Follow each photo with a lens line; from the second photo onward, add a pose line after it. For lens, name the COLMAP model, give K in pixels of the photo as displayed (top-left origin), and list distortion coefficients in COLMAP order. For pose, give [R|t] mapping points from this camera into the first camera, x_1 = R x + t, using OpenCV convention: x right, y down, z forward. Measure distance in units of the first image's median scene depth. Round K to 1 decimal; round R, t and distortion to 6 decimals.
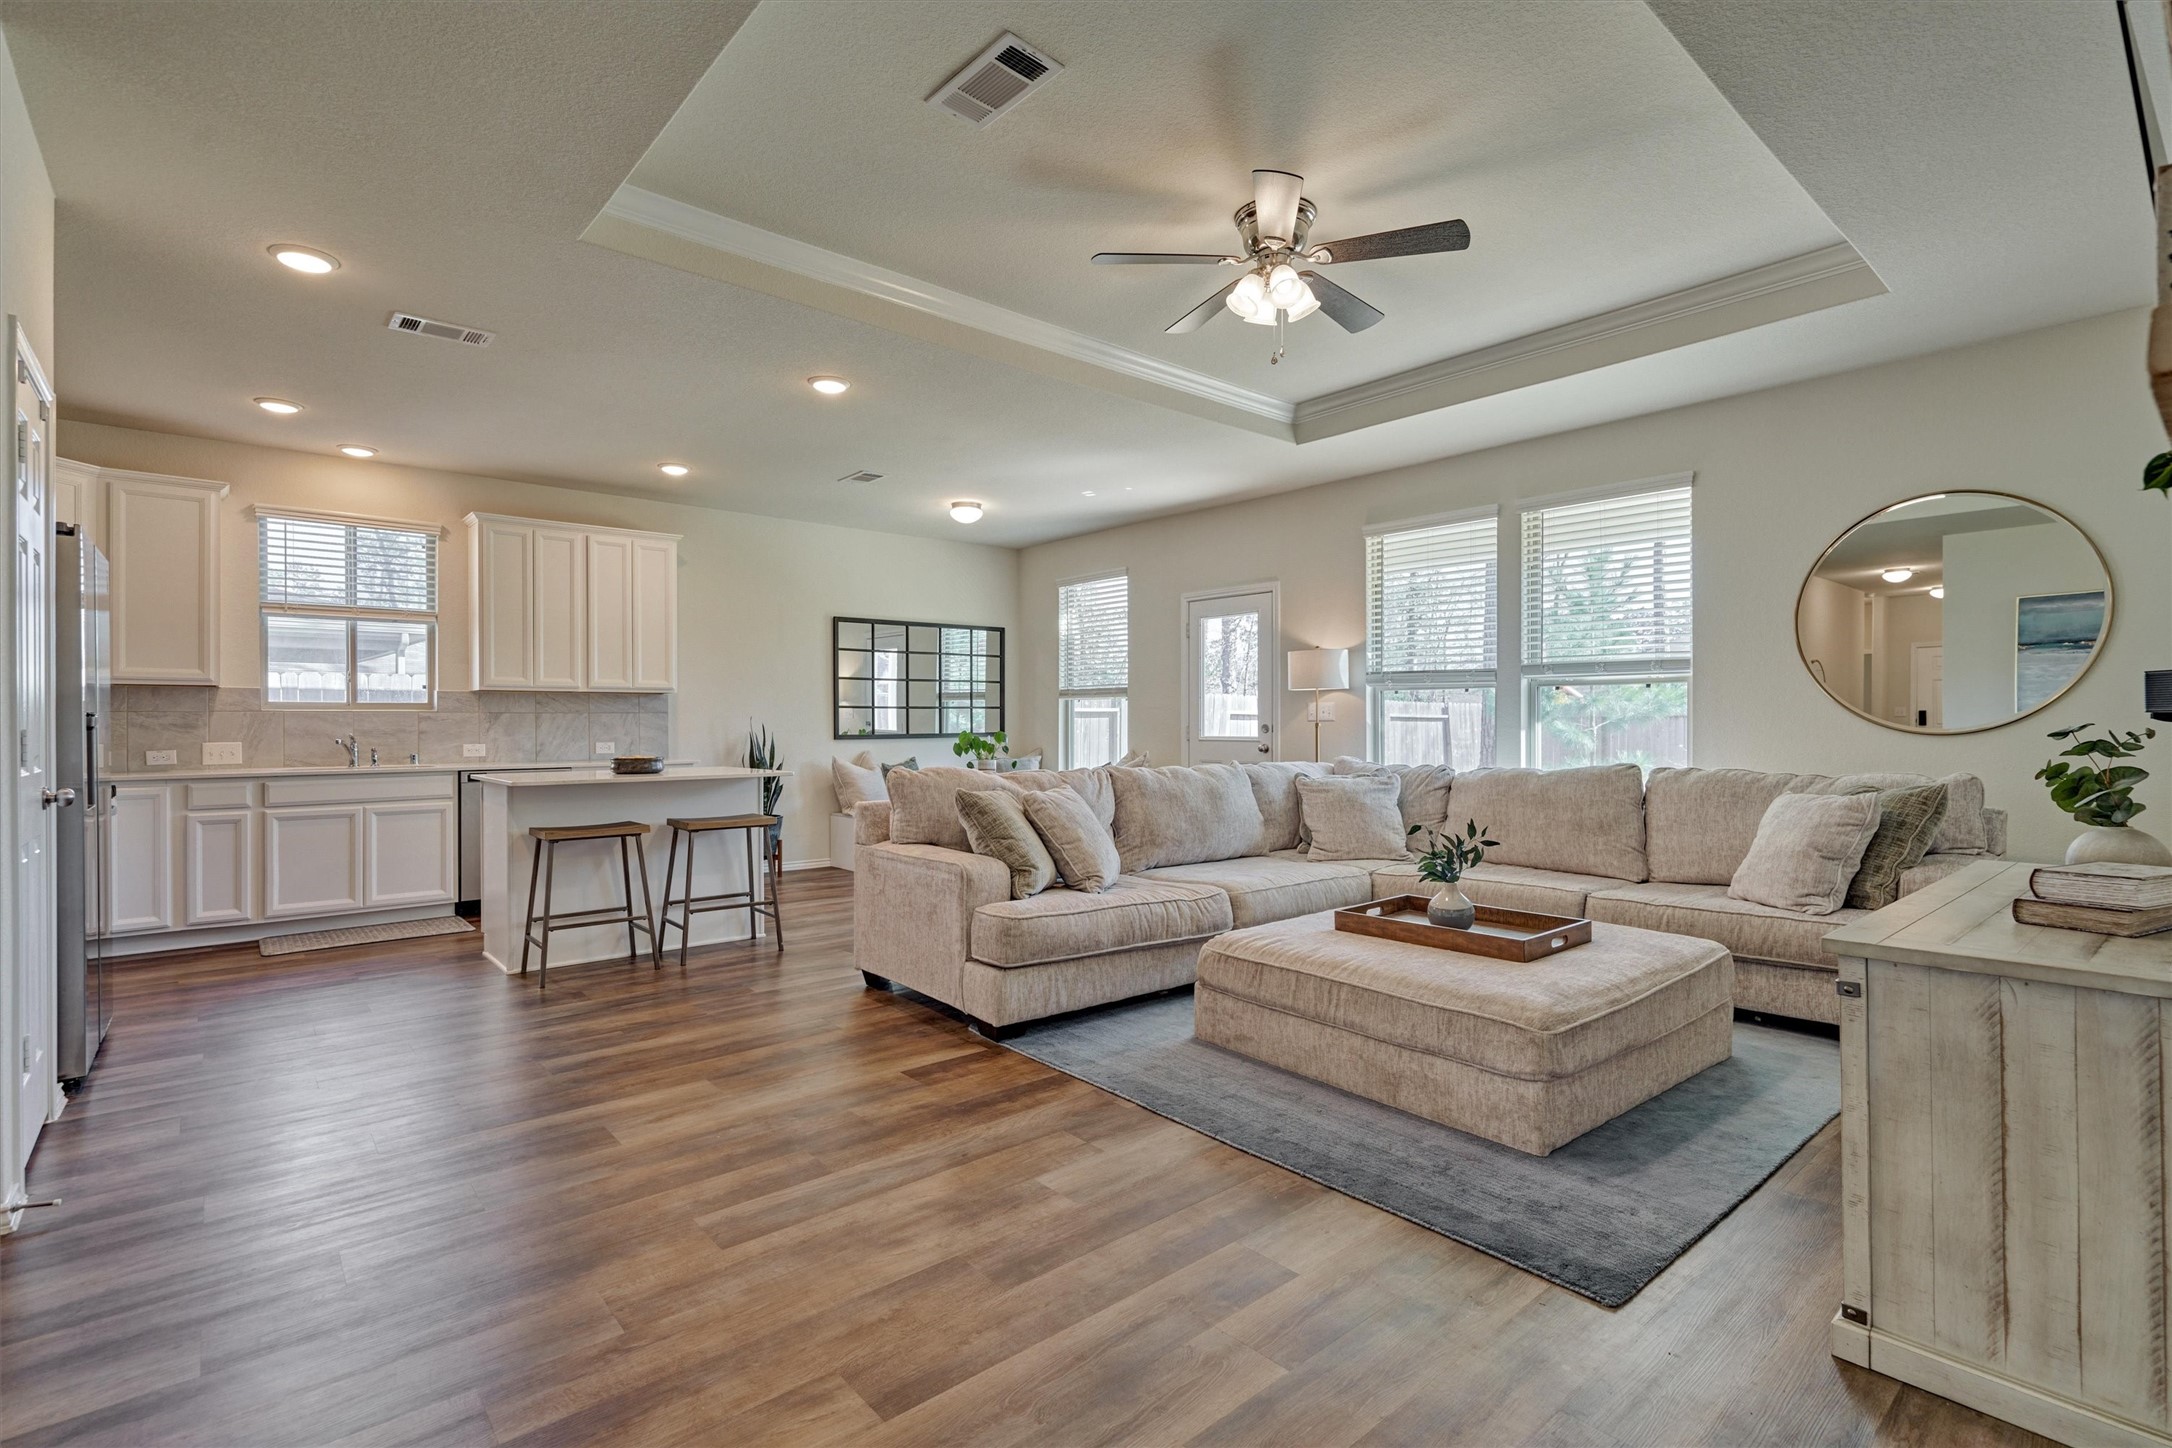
lens RADIAL K [[1012.4, 0, 1079.2], [0, 1012.4, 722.3], [0, 0, 1]] dist [0.000693, 0.000456]
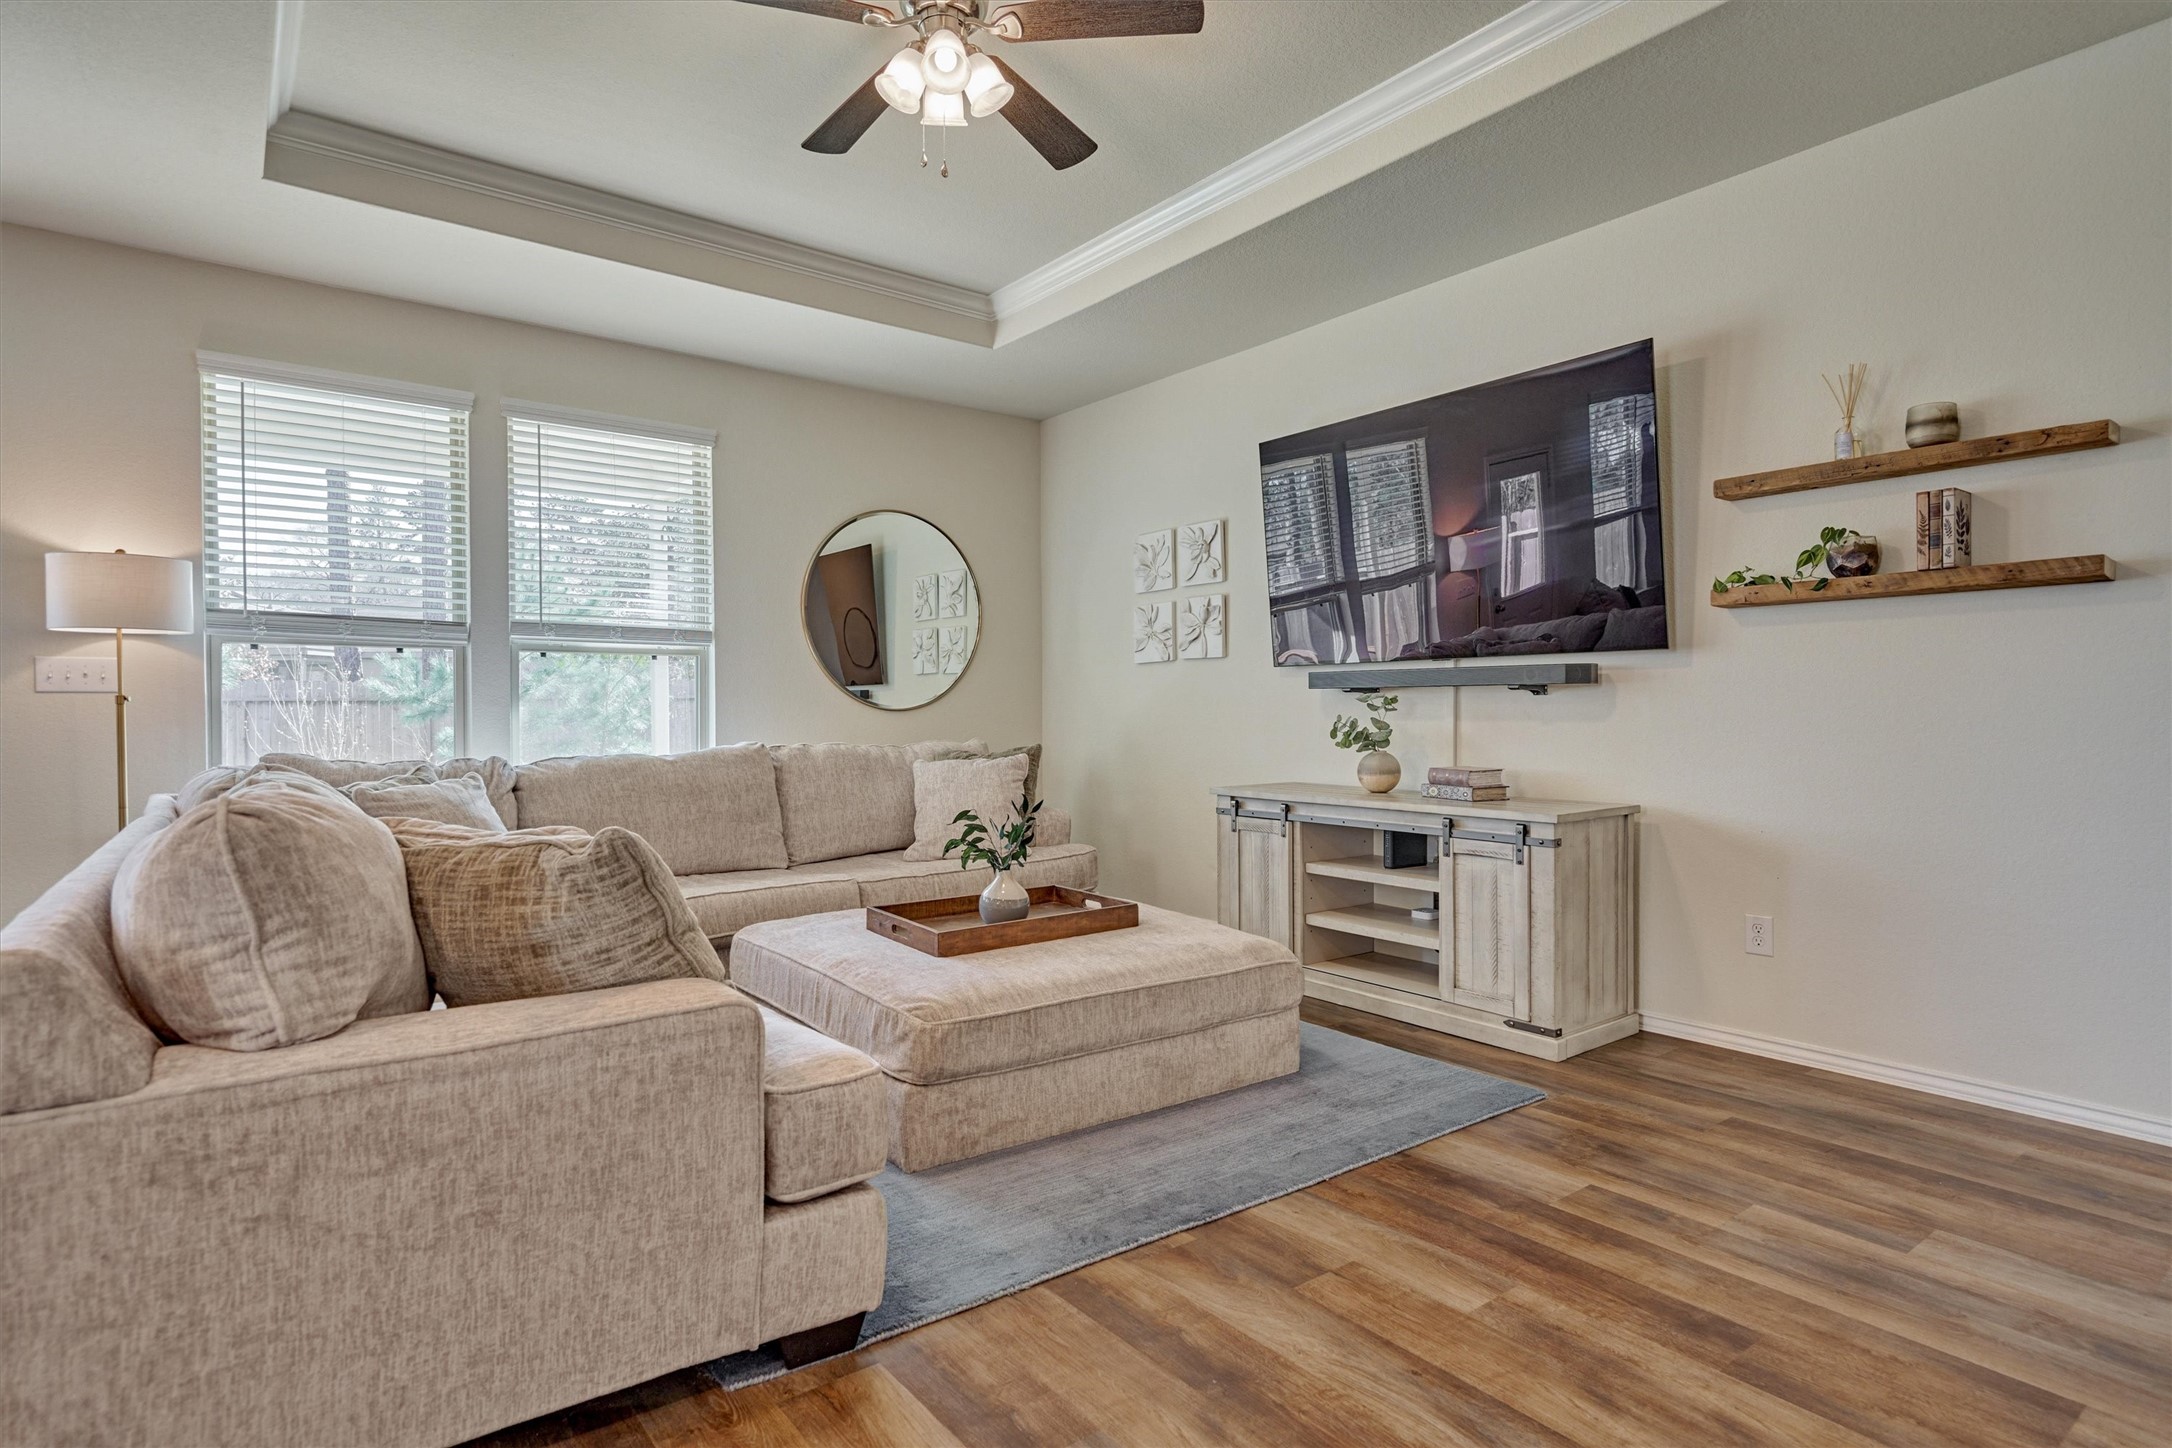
lens RADIAL K [[1119.2, 0, 1080.0], [0, 1119.2, 726.9], [0, 0, 1]] dist [0.001924, 0.000984]
pose [[0.054890, -0.009429, 0.998448, -0.377086], [0.003754, 0.999950, 0.009237, 0.015956], [-0.998485, 0.003241, 0.054923, 0.554317]]
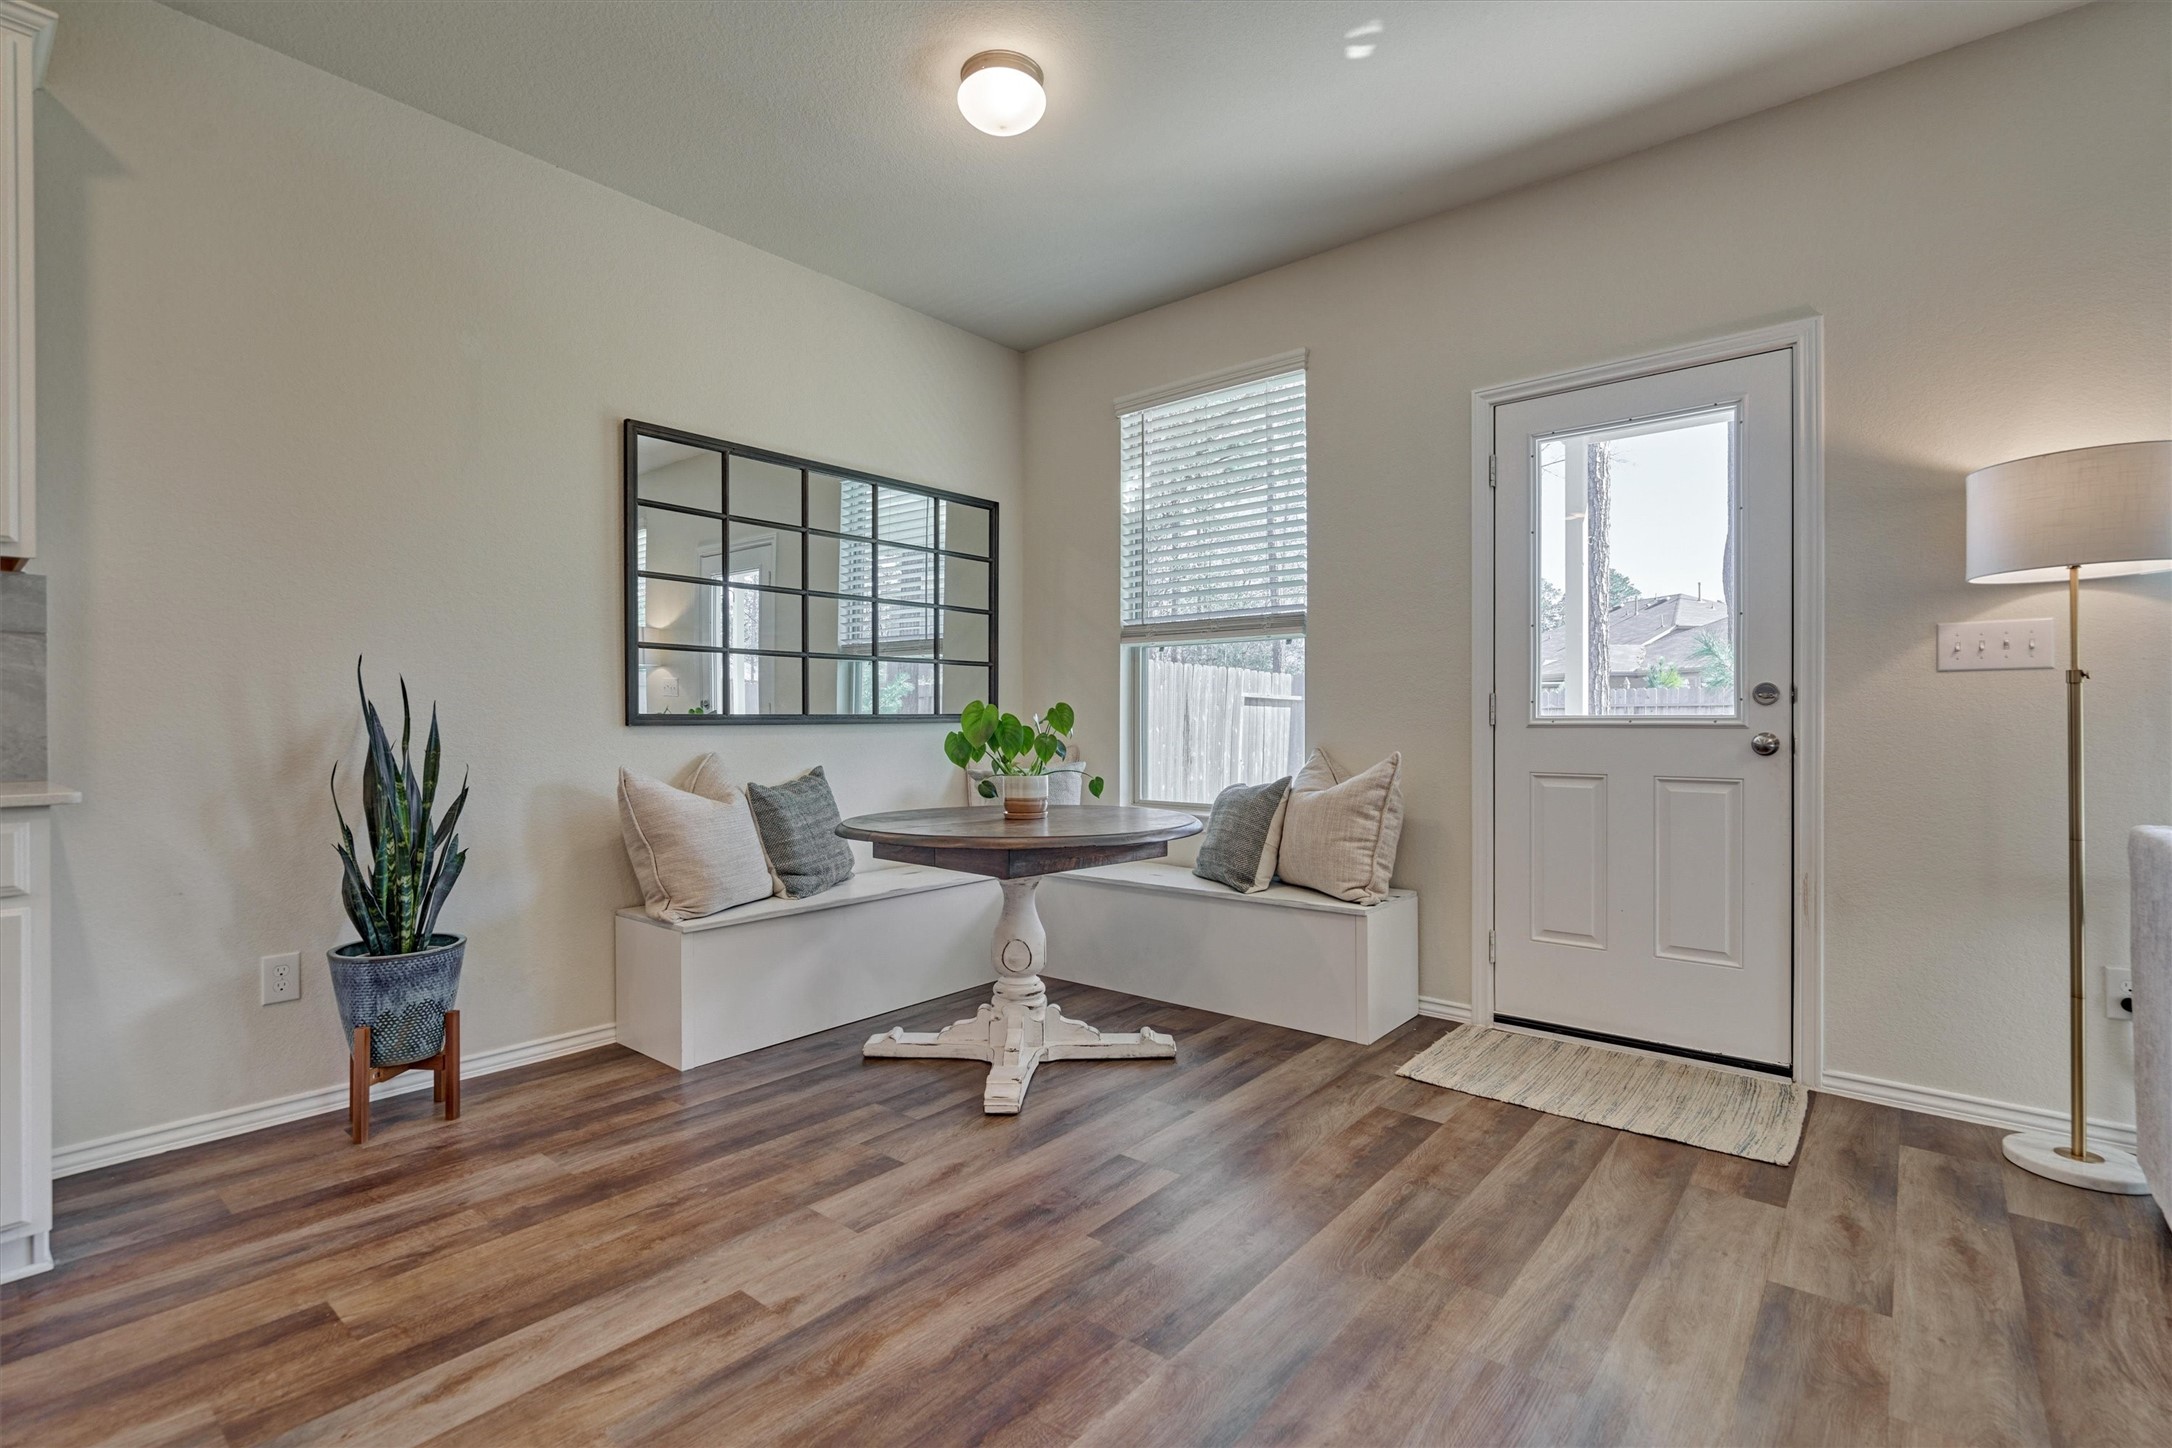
lens RADIAL K [[1001.1, 0, 1077.8], [0, 1001.1, 721.5], [0, 0, 1]] dist [0.001762, 0.000427]
pose [[0.986805, 0.001234, 0.161910, -0.188063], [-0.001262, 0.999999, 0.000074, 0.021986], [-0.161910, -0.000277, 0.986806, 0.841977]]
